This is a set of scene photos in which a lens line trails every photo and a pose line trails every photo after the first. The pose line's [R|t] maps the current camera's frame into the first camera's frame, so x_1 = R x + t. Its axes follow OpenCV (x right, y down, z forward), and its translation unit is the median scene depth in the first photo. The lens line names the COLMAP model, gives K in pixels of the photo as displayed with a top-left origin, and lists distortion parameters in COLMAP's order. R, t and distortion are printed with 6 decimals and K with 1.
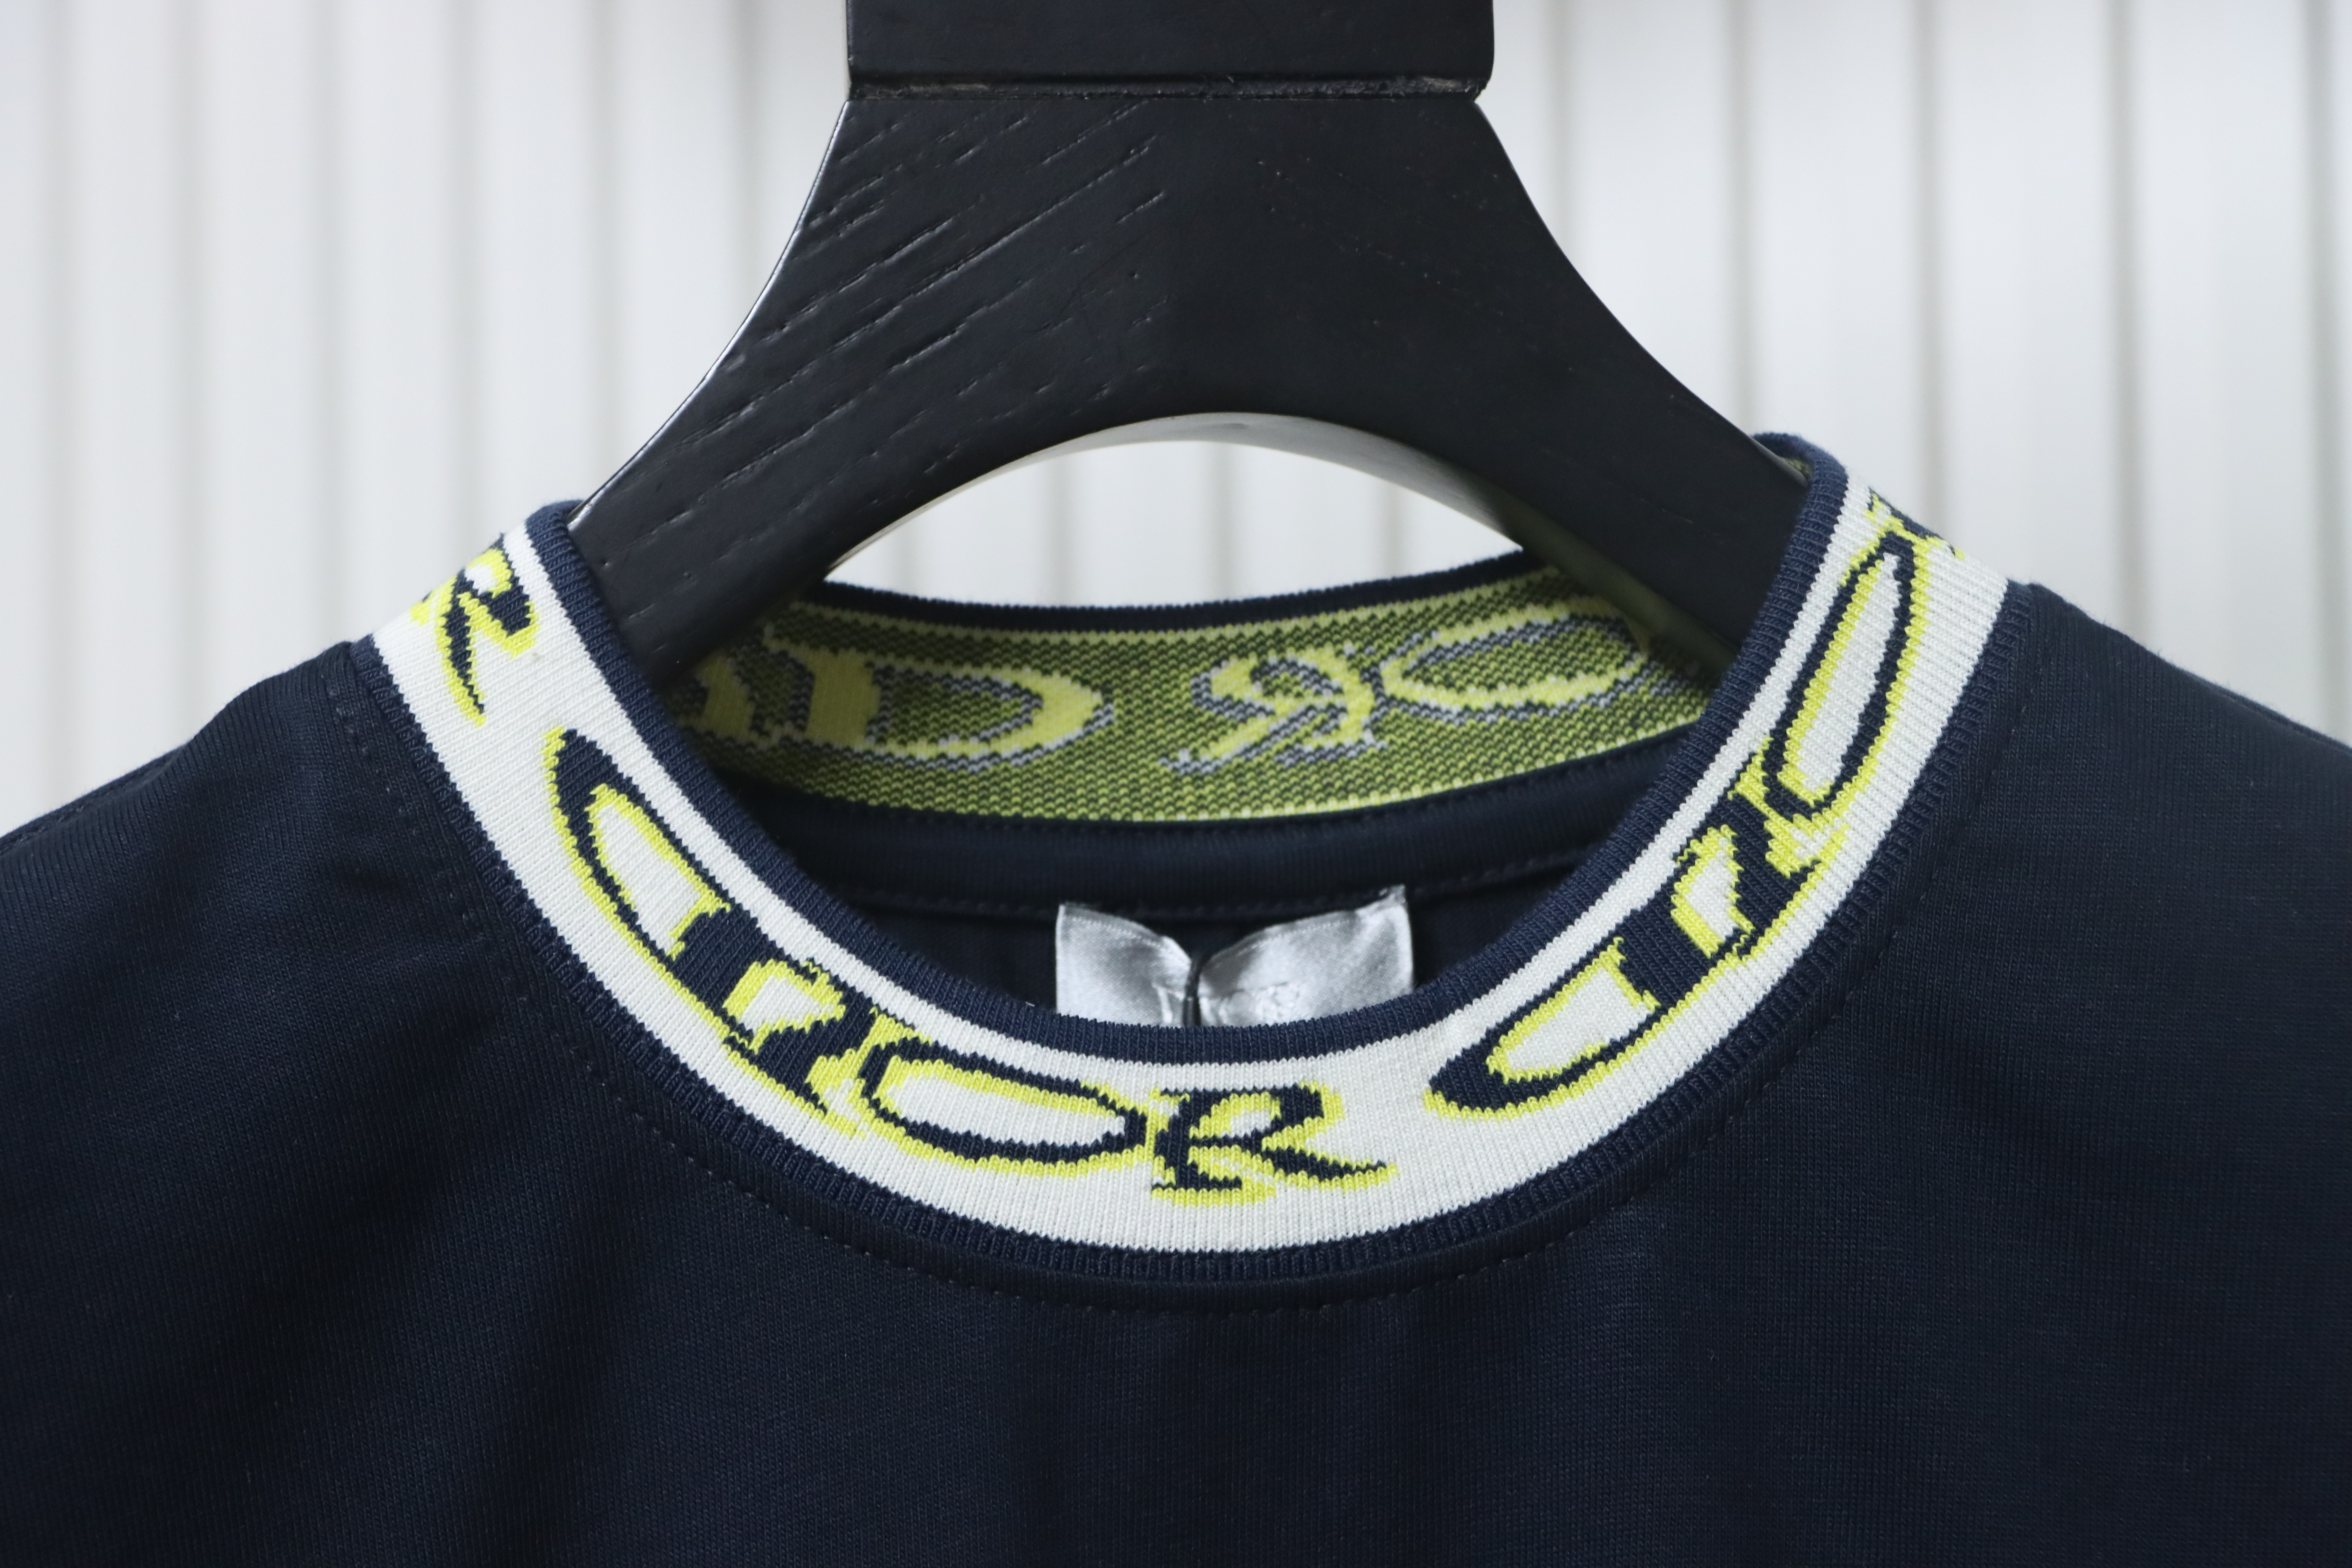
lens RADIAL K [[16465.7, 0, 1189.0], [0, 16465.7, 781.4], [0, 0, 1]] dist [1.610820, 0.000000]
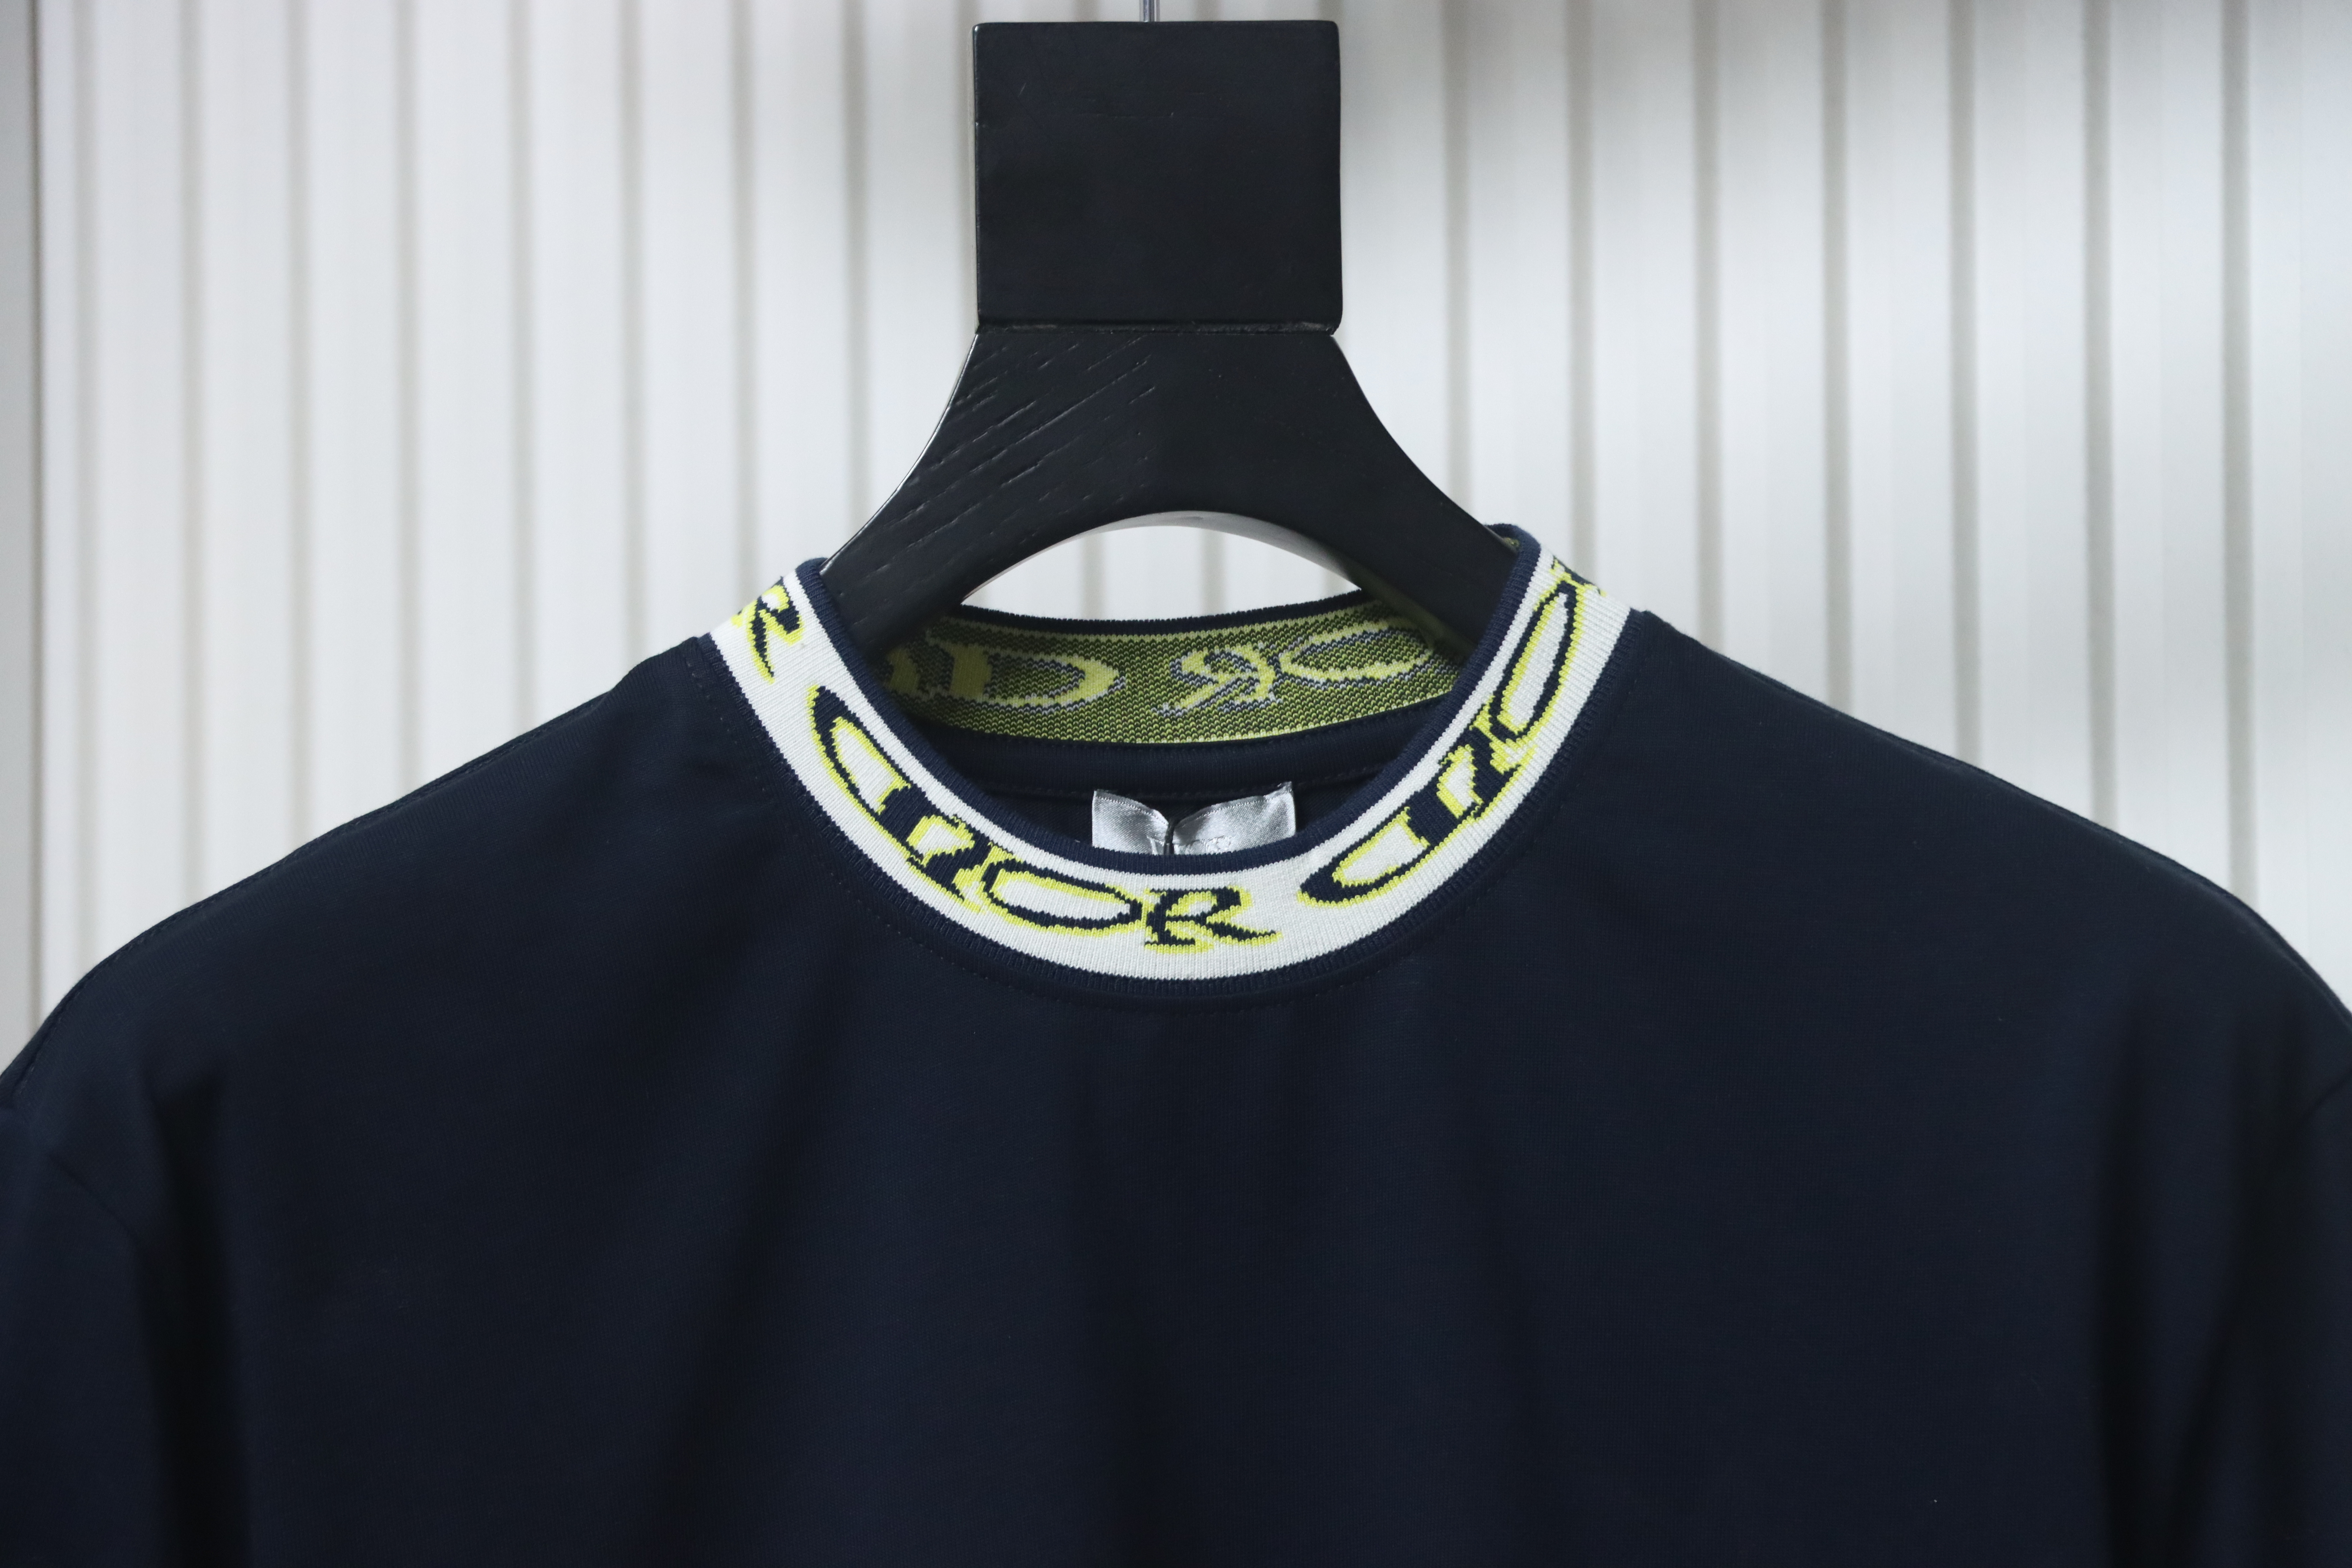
lens RADIAL K [[11567.3, 0, 1174.5], [0, 11567.3, 785.2], [0, 0, 1]] dist [0.375683, 0.000000]
pose [[0.999979, 0.006507, -0.000441, 0.001415], [-0.006506, 0.999975, 0.002905, 0.003695], [0.000460, -0.002903, 0.999996, -0.255724]]
